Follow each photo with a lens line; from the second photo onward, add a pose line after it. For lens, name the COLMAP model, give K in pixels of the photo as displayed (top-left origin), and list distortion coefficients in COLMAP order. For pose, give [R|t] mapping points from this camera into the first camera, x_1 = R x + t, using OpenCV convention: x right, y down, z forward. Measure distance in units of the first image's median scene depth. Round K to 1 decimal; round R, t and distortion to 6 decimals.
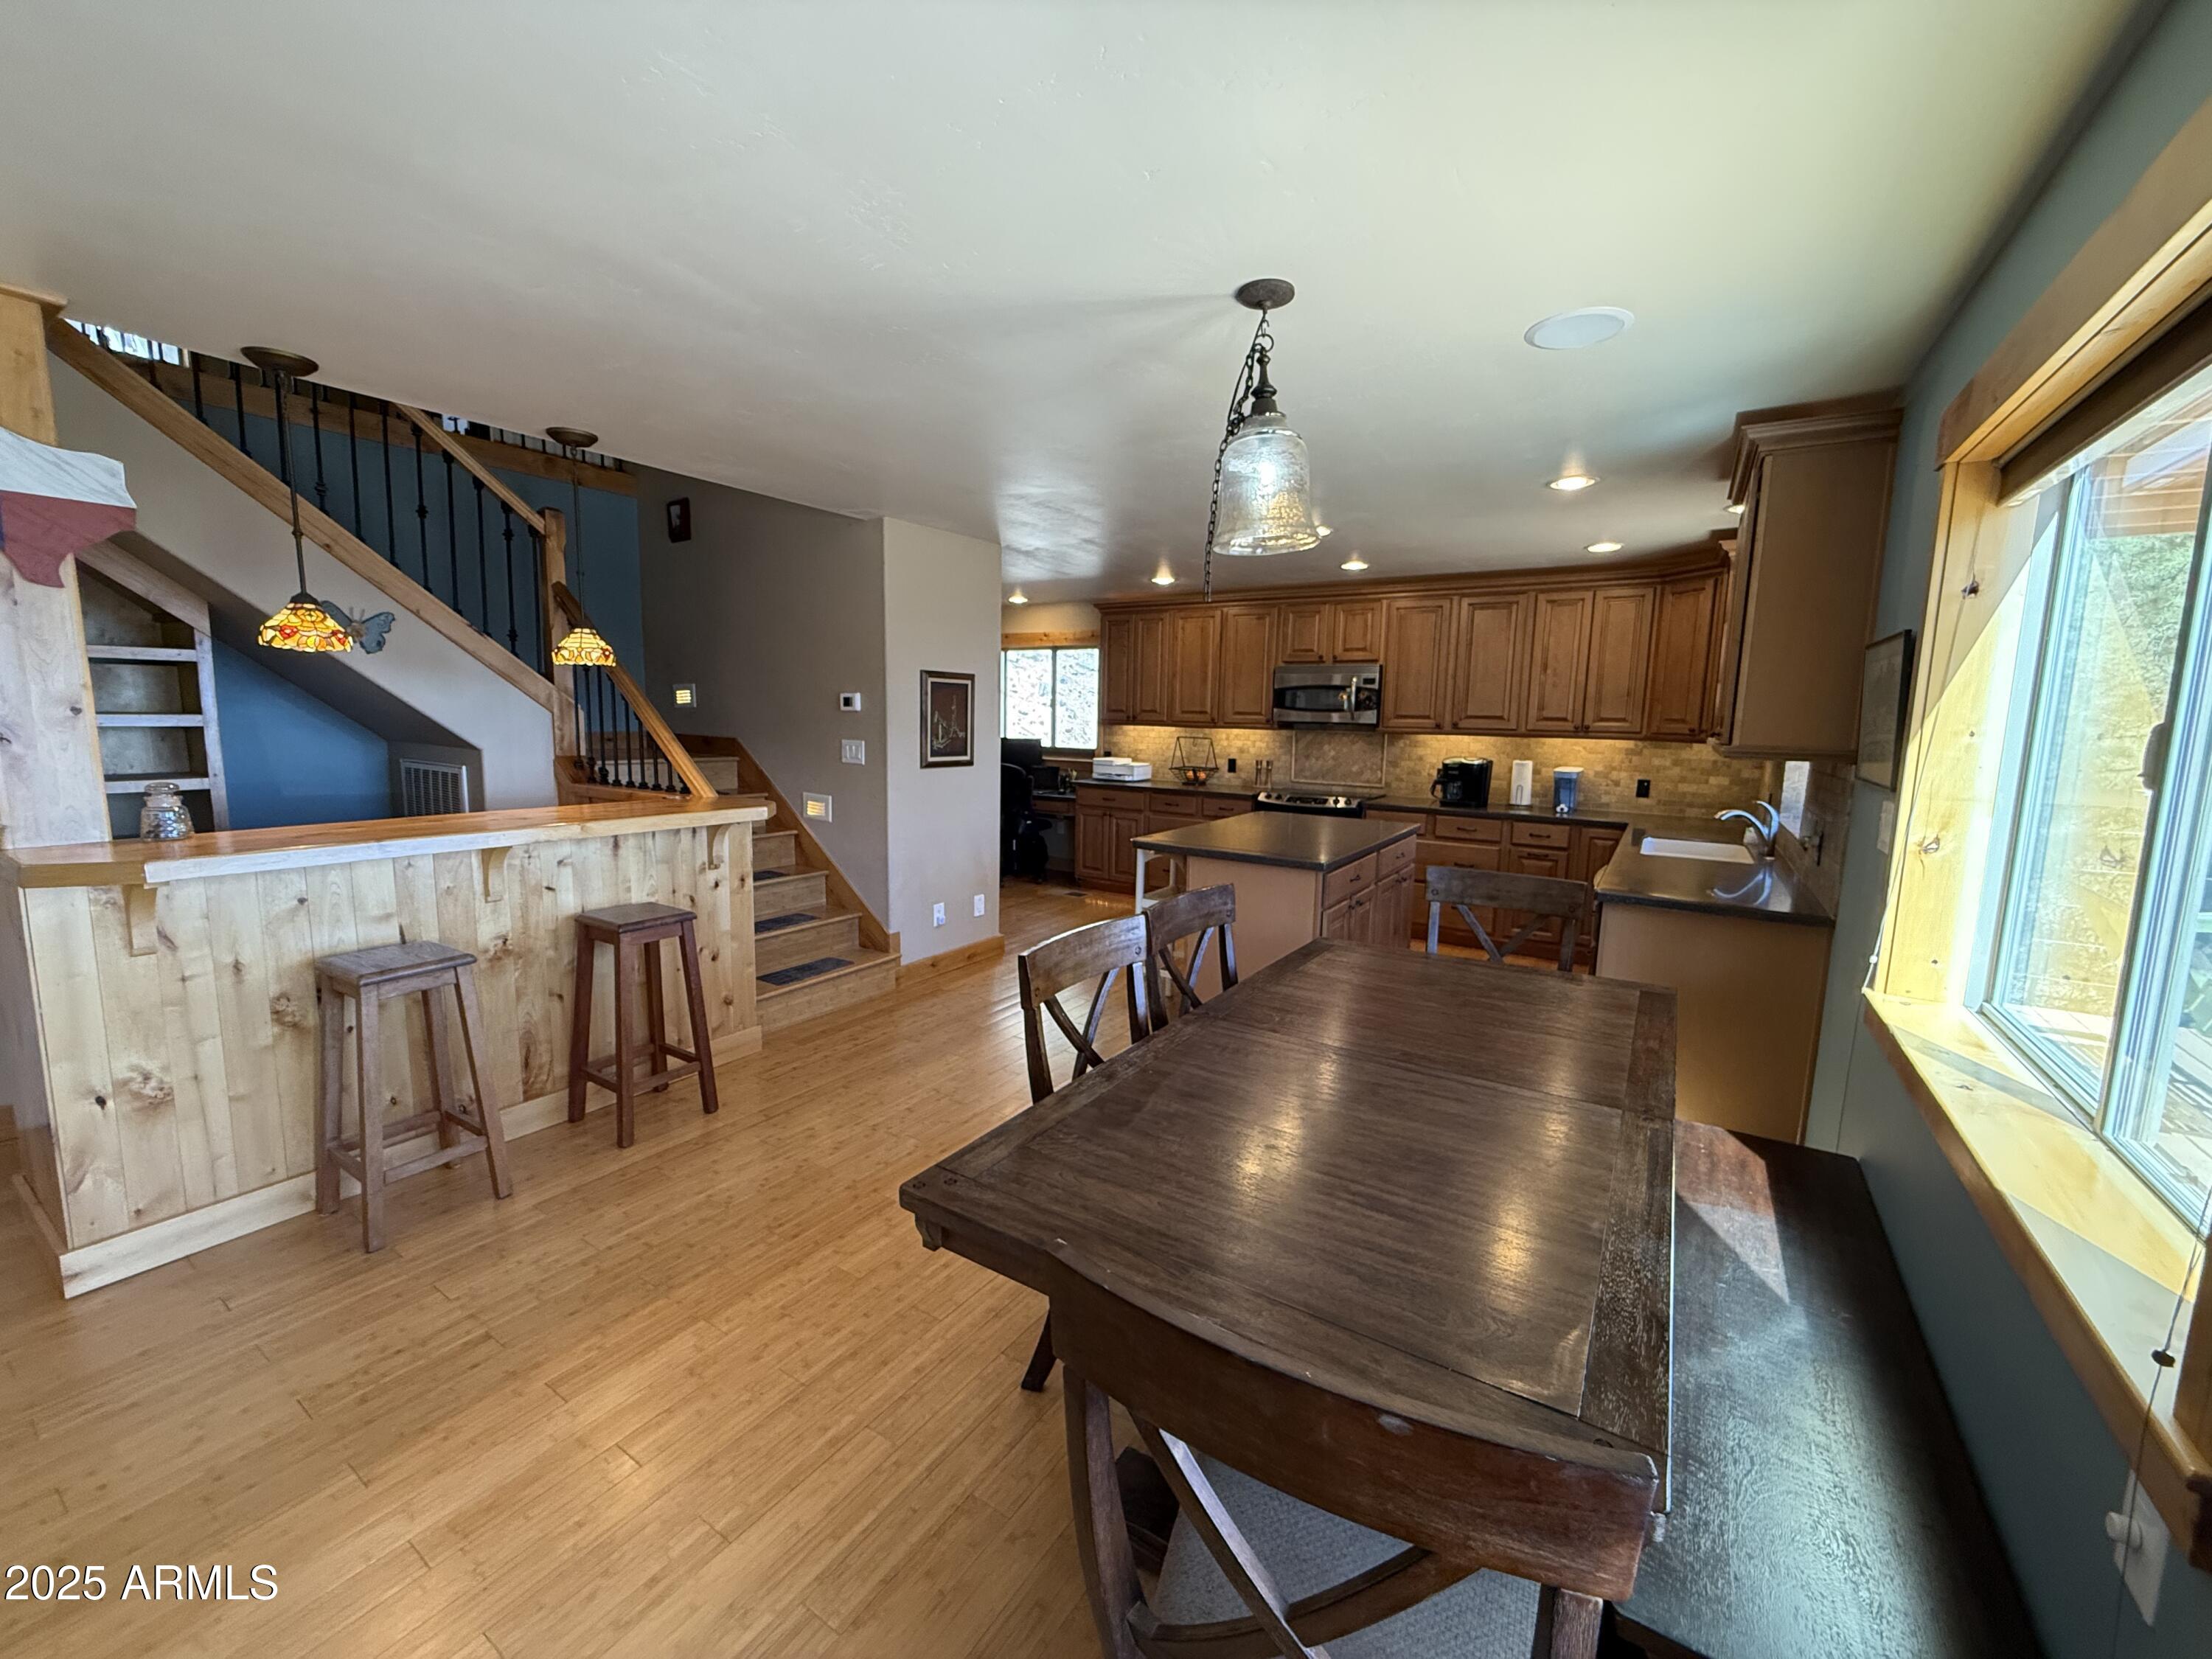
lens RADIAL K [[882.2, 0, 1105.2], [0, 882.2, 826.2], [0, 0, 1]] dist [0.000253, -0.000235]
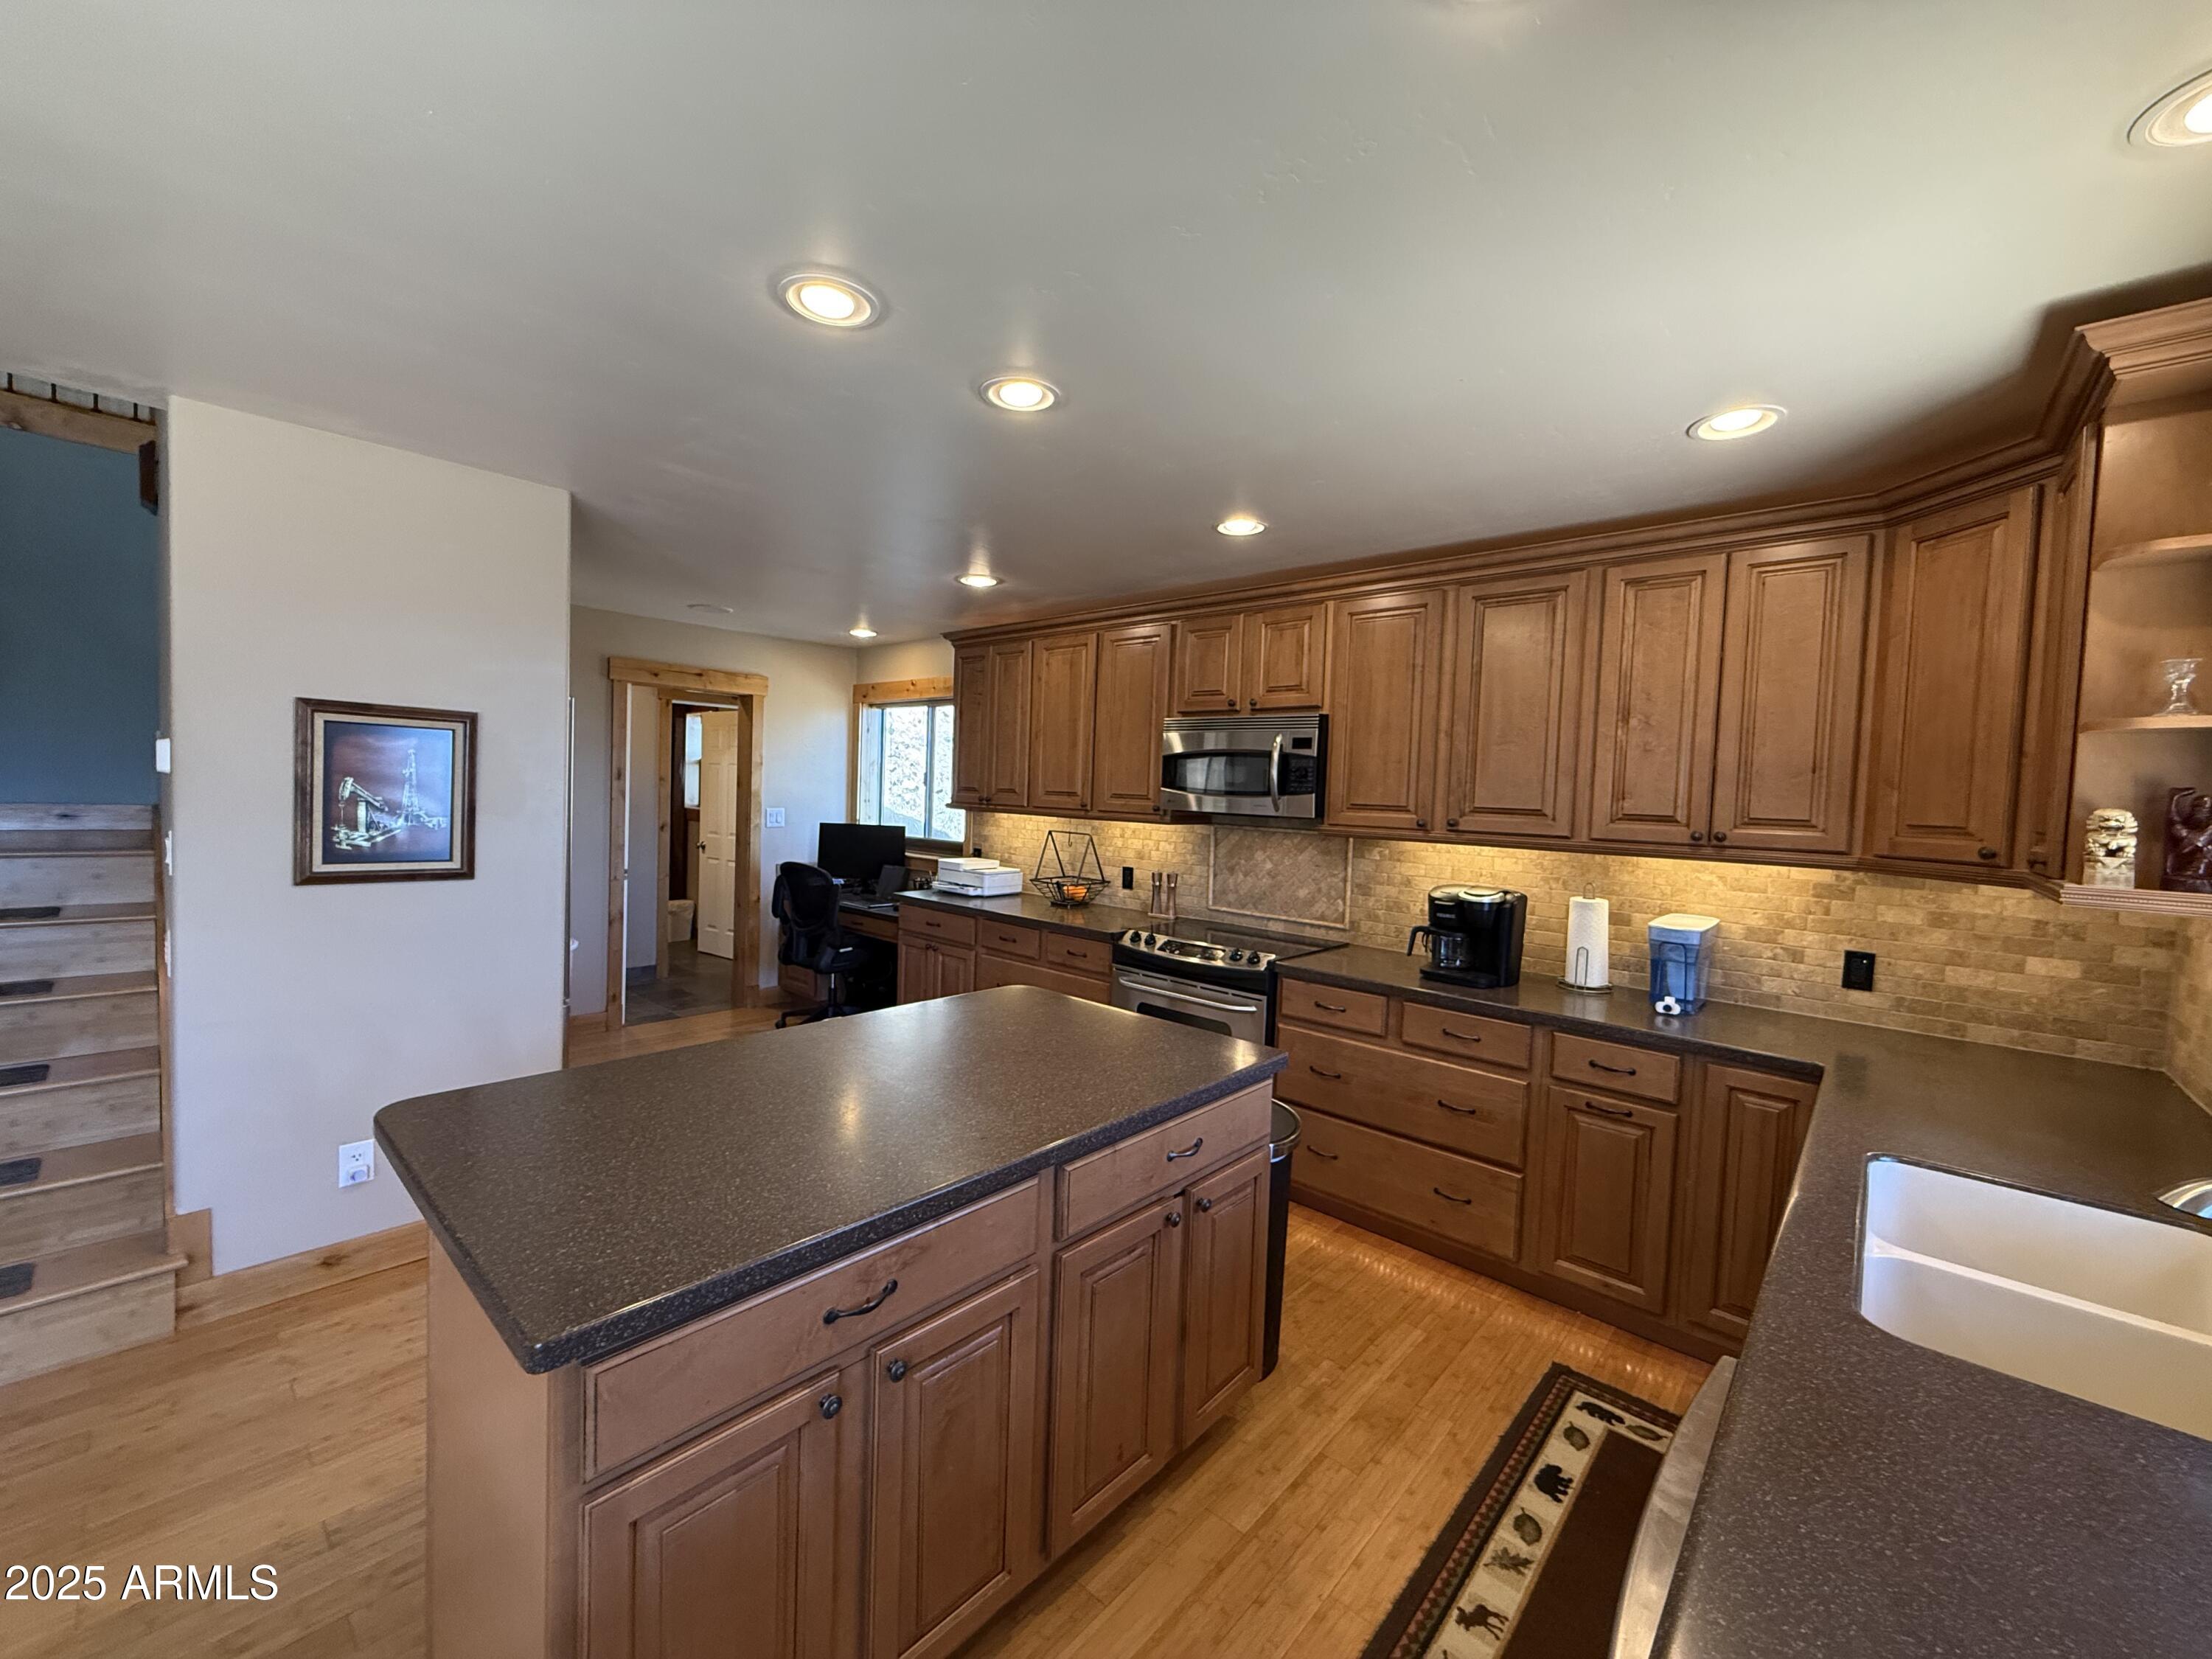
lens RADIAL K [[882.2, 0, 1104.1], [0, 882.2, 826.9], [0, 0, 1]] dist [0.000253, -0.000235]
pose [[0.987083, 0.024895, -0.158265, 0.280295], [-0.039653, 0.995081, -0.090785, -0.058672], [0.155227, 0.095888, 0.983214, 0.459464]]
